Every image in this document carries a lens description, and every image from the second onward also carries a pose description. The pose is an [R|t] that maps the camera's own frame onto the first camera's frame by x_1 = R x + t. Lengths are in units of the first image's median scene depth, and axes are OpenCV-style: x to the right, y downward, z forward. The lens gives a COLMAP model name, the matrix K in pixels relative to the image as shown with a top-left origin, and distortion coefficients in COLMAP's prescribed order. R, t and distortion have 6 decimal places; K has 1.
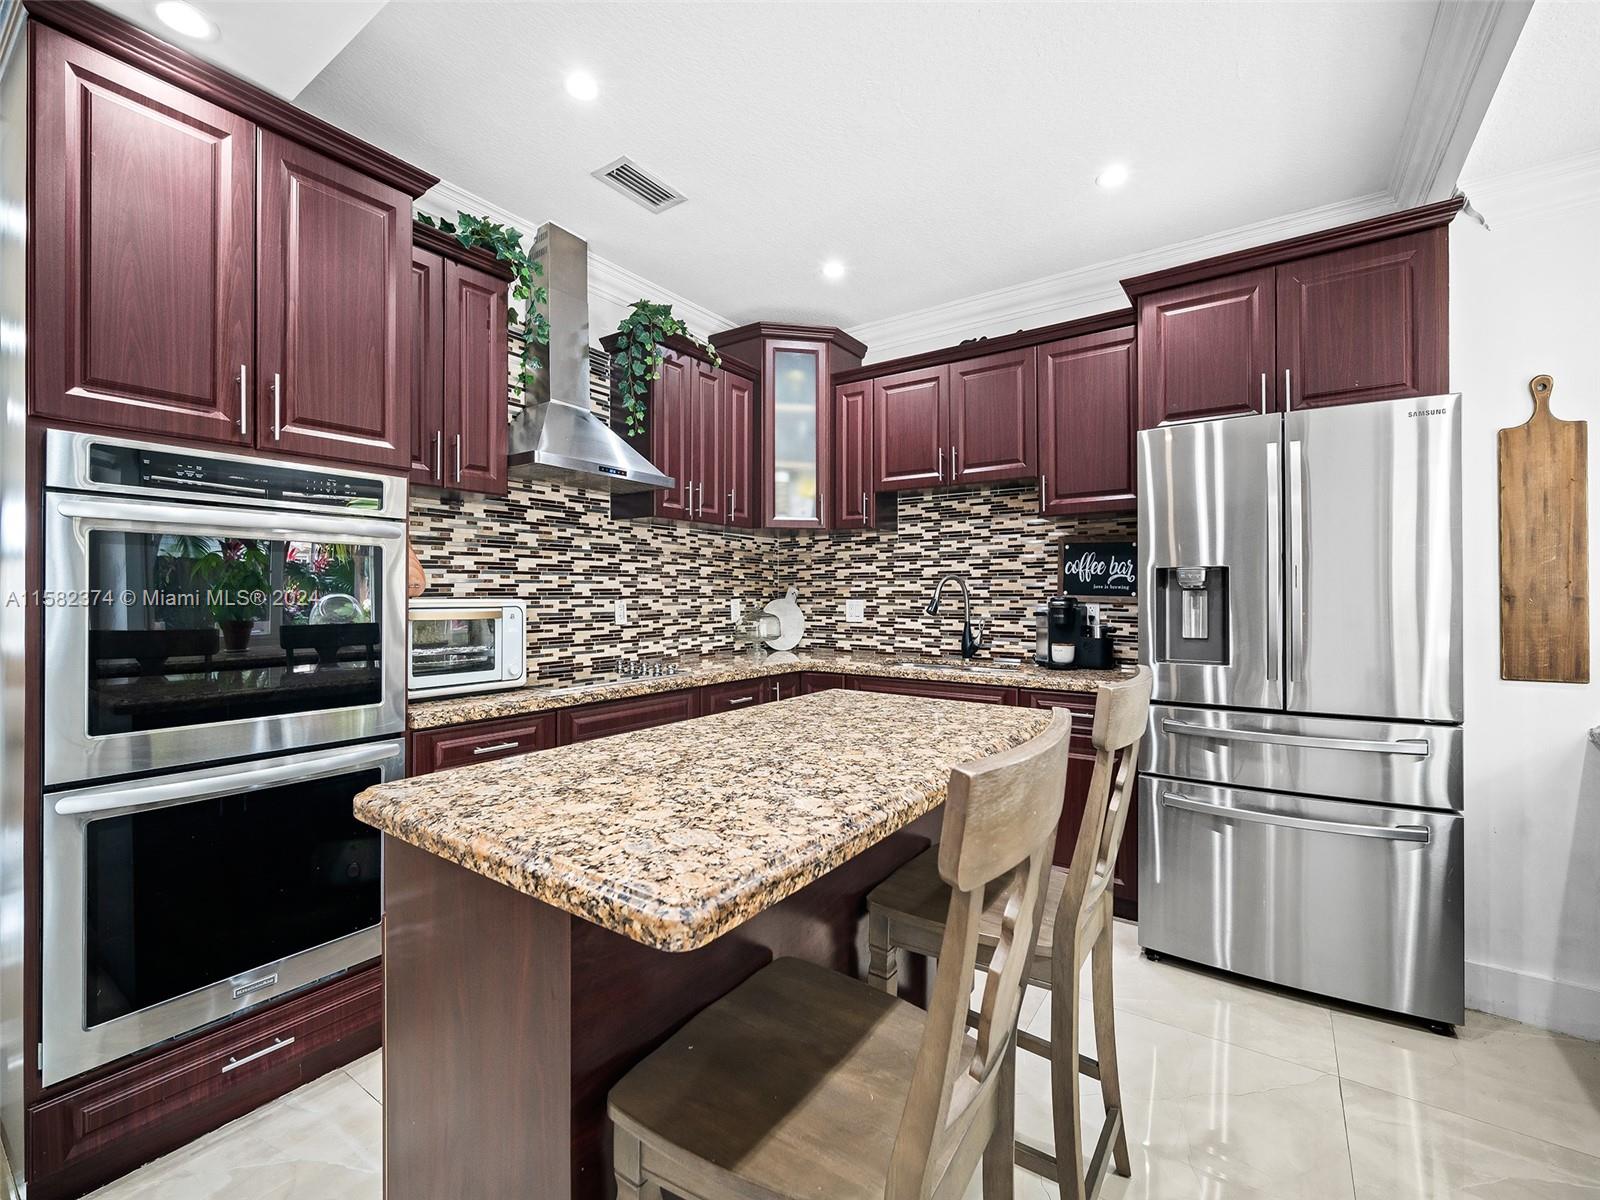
lens RADIAL K [[691.6, 0, 790.8], [0, 691.6, 596.9], [0, 0, 1]] dist [-0.013229, 0.003163]
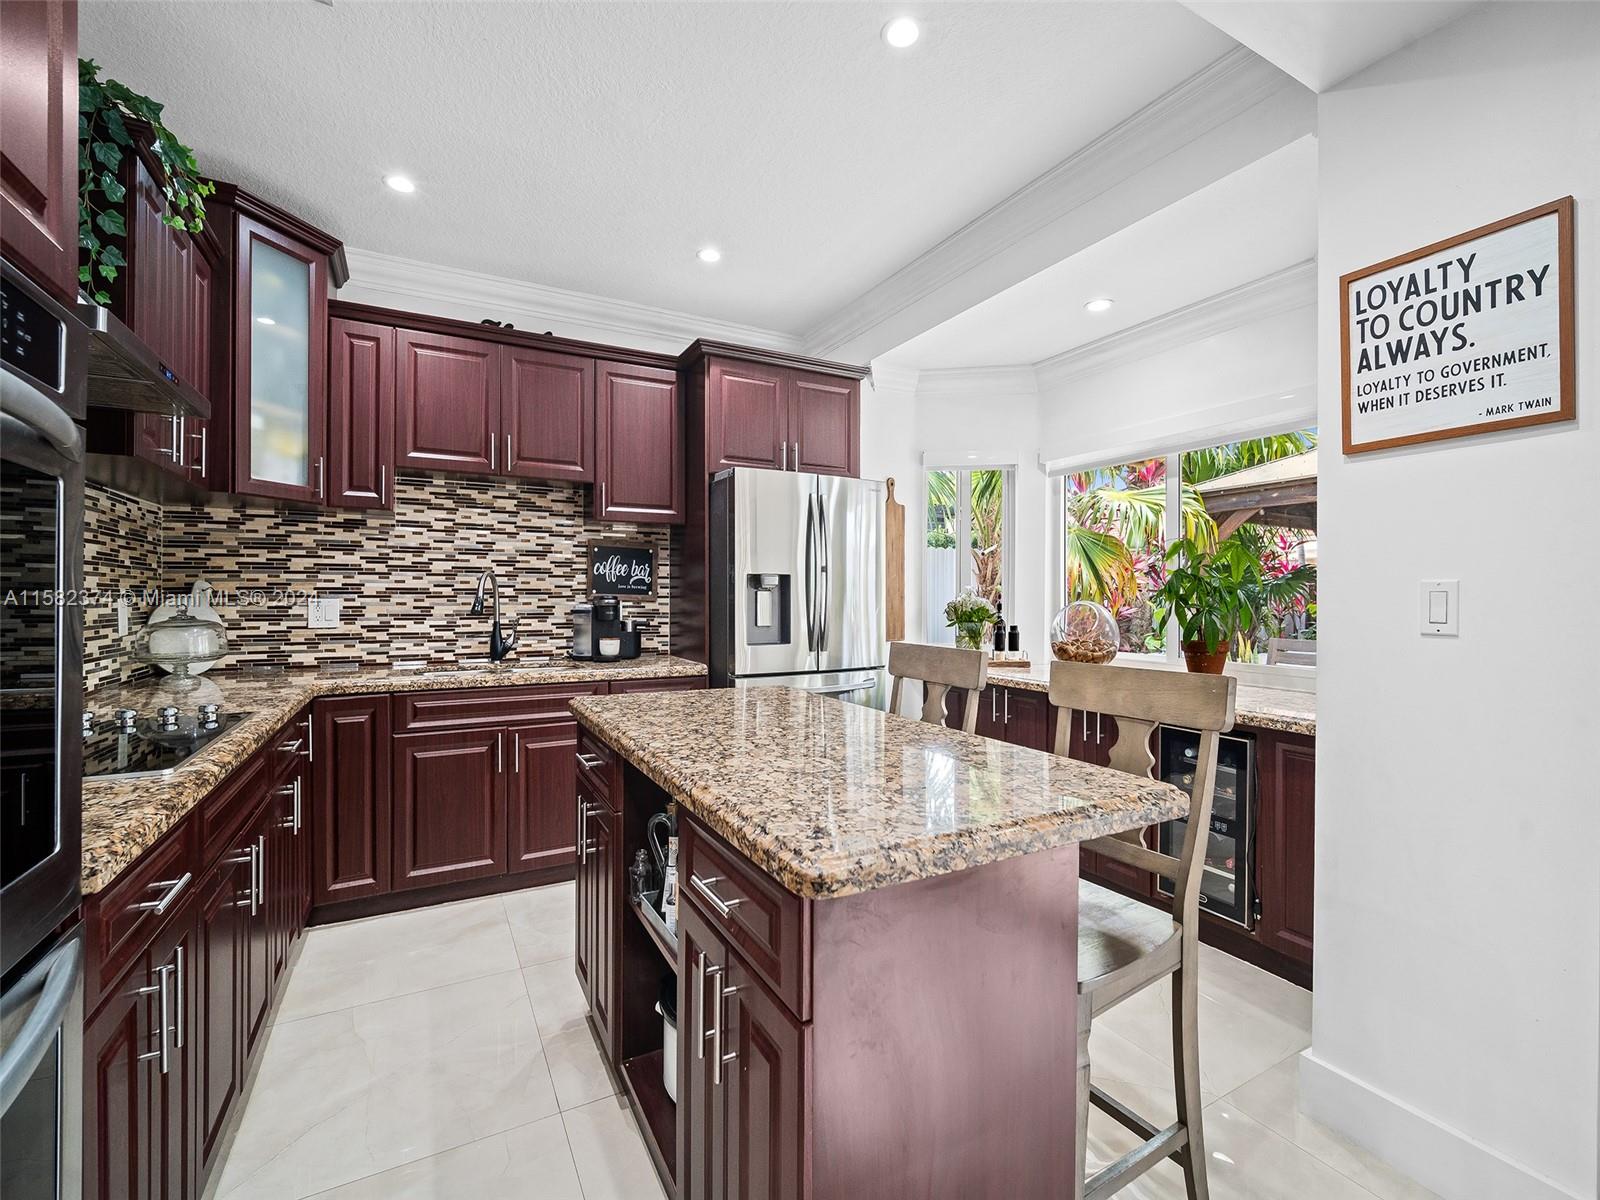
lens RADIAL K [[691.6, 0, 796.6], [0, 691.6, 596.0], [0, 0, 1]] dist [-0.013229, 0.003163]
pose [[0.444359, -0.000454, 0.895848, -0.383345], [-0.002281, 0.999996, 0.001638, -0.001307], [-0.895846, -0.002772, 0.444357, 0.206294]]
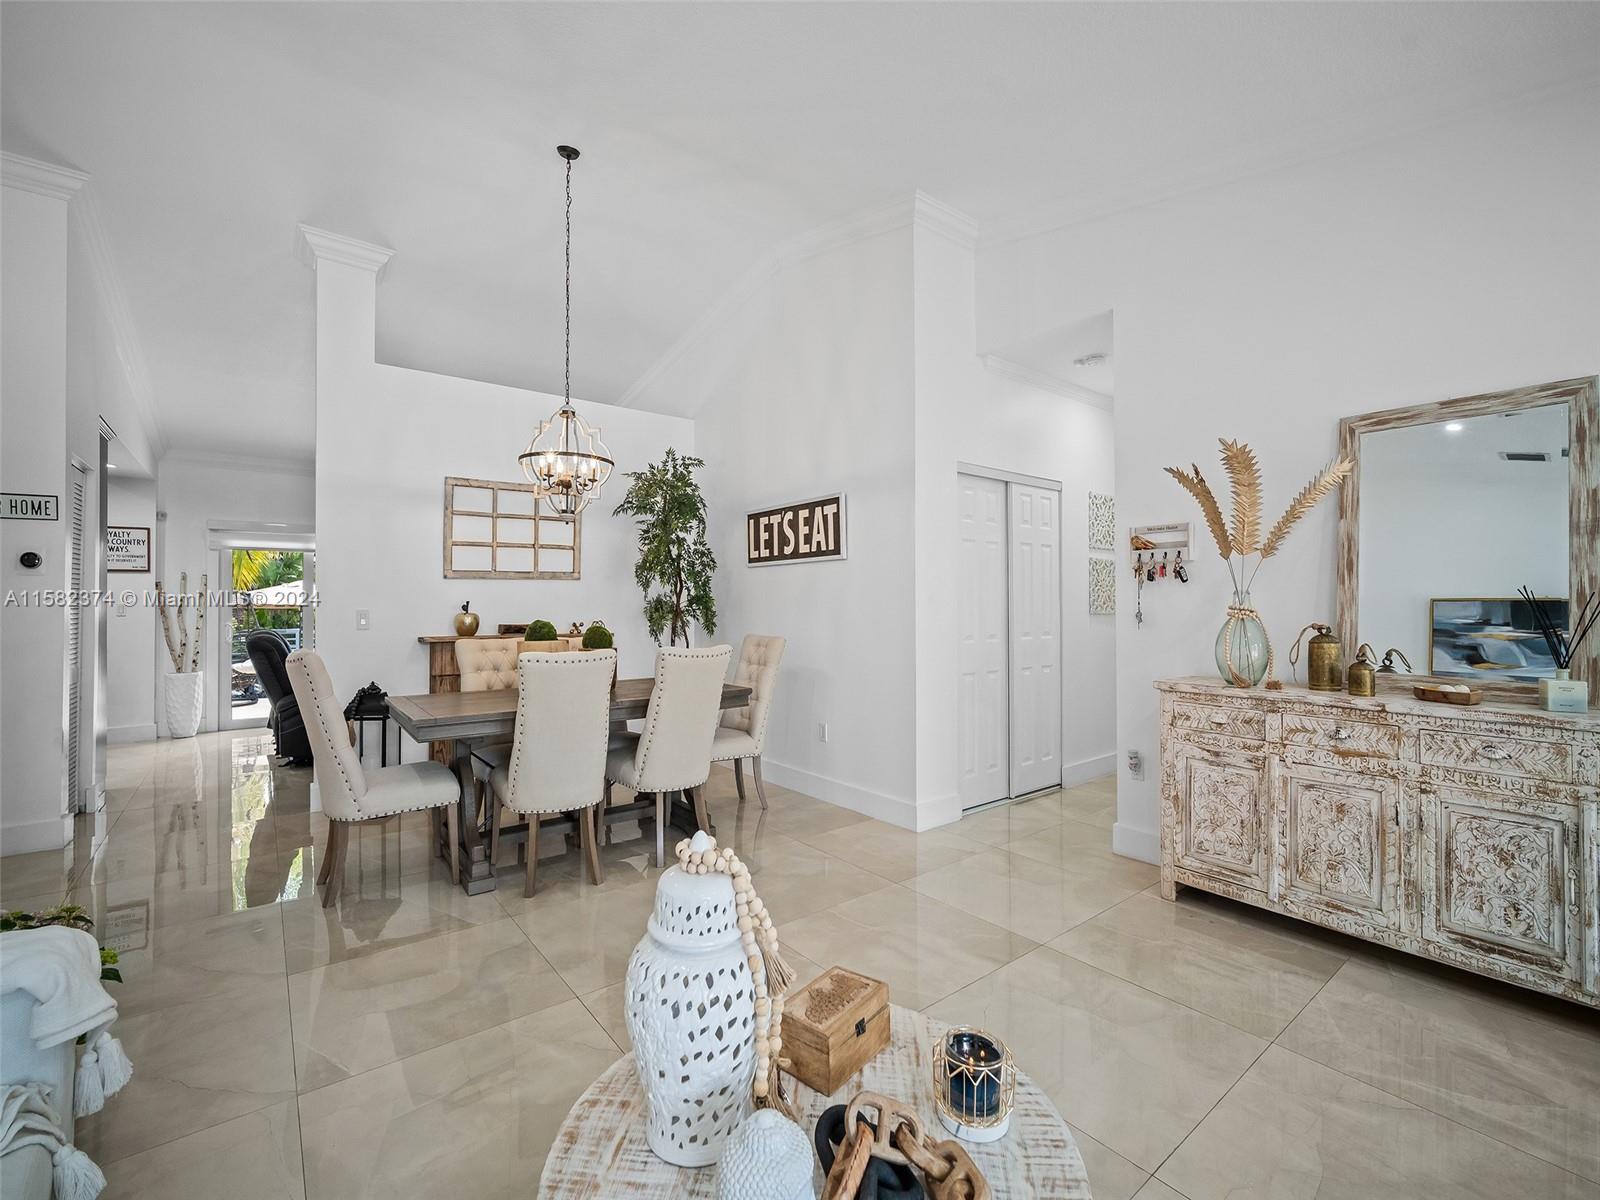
lens RADIAL K [[691.6, 0, 794.1], [0, 691.6, 596.9], [0, 0, 1]] dist [-0.013229, 0.003163]
pose [[-0.956969, 0.006798, 0.290110, -0.998962], [0.003306, 0.999916, -0.012525, -0.000600], [-0.290171, -0.011027, -0.956911, 0.591029]]
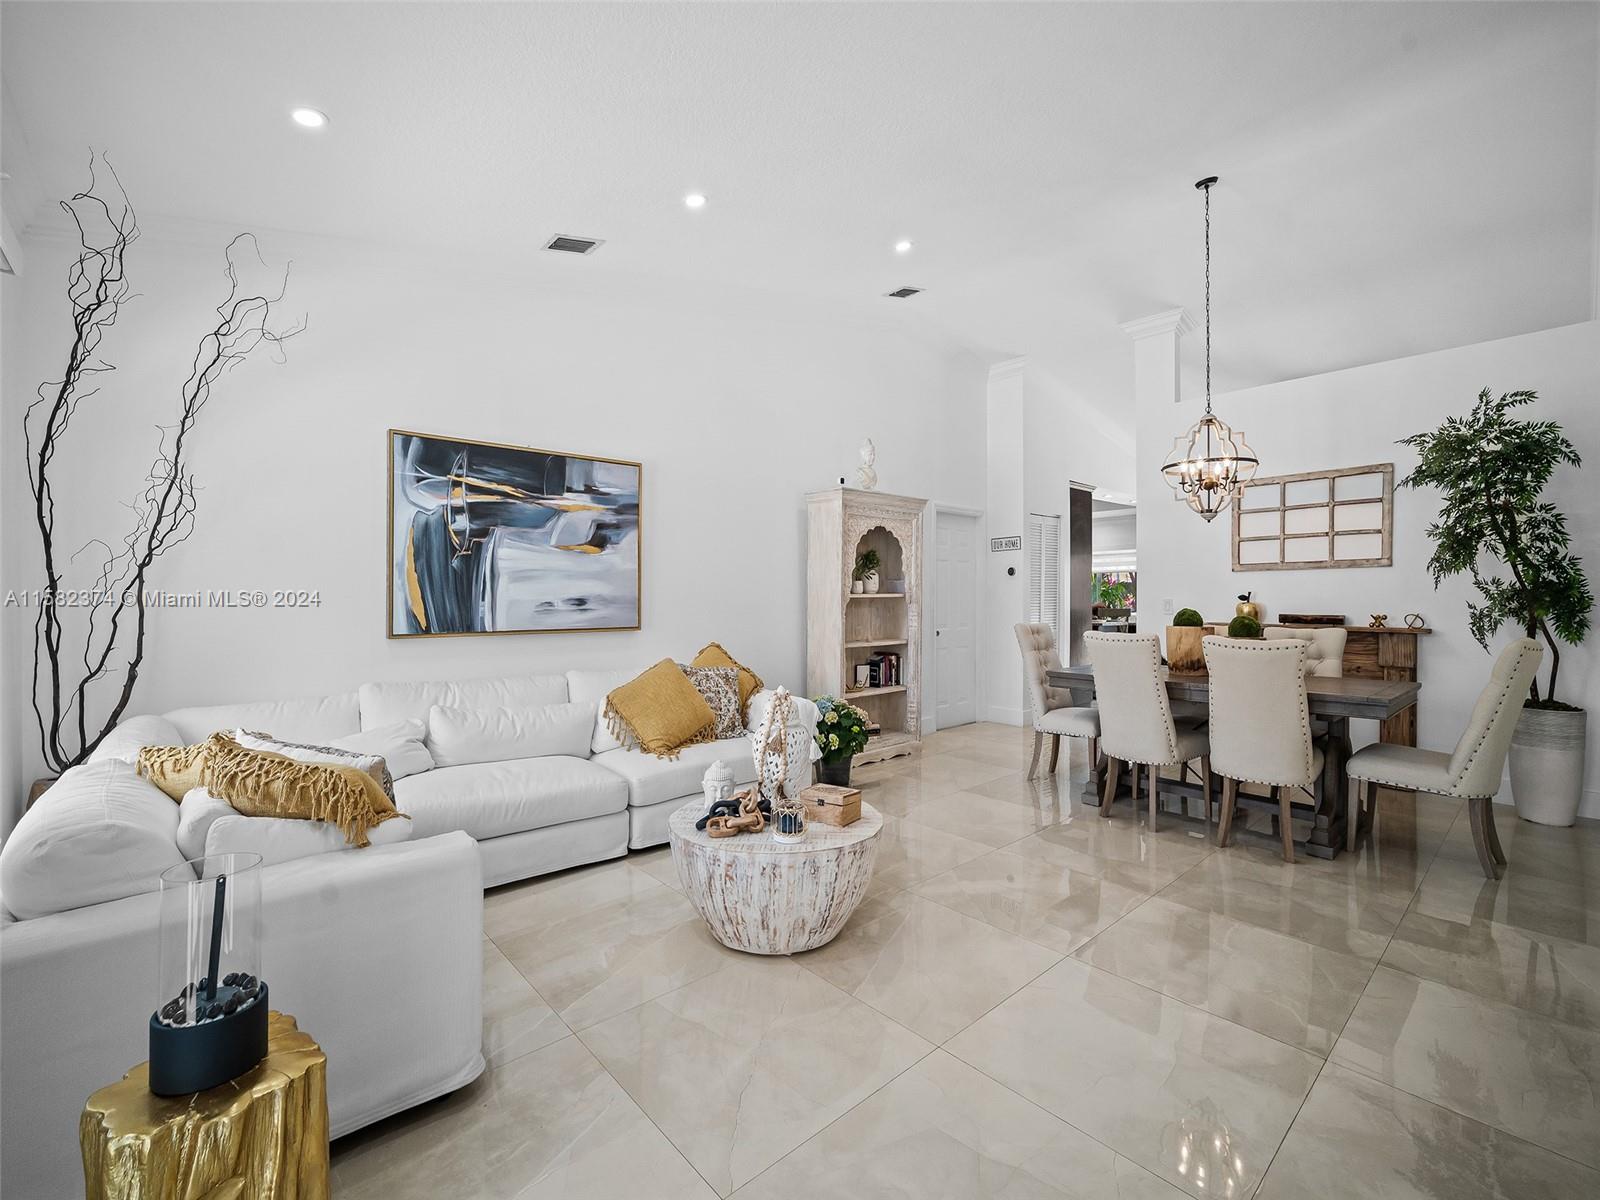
lens RADIAL K [[691.6, 0, 801.0], [0, 691.6, 587.5], [0, 0, 1]] dist [-0.013229, 0.003163]
pose [[0.221682, 0.012523, 0.975039, -1.225216], [0.000739, 0.999915, -0.013010, -0.001112], [-0.975119, 0.003604, 0.221654, 0.416507]]
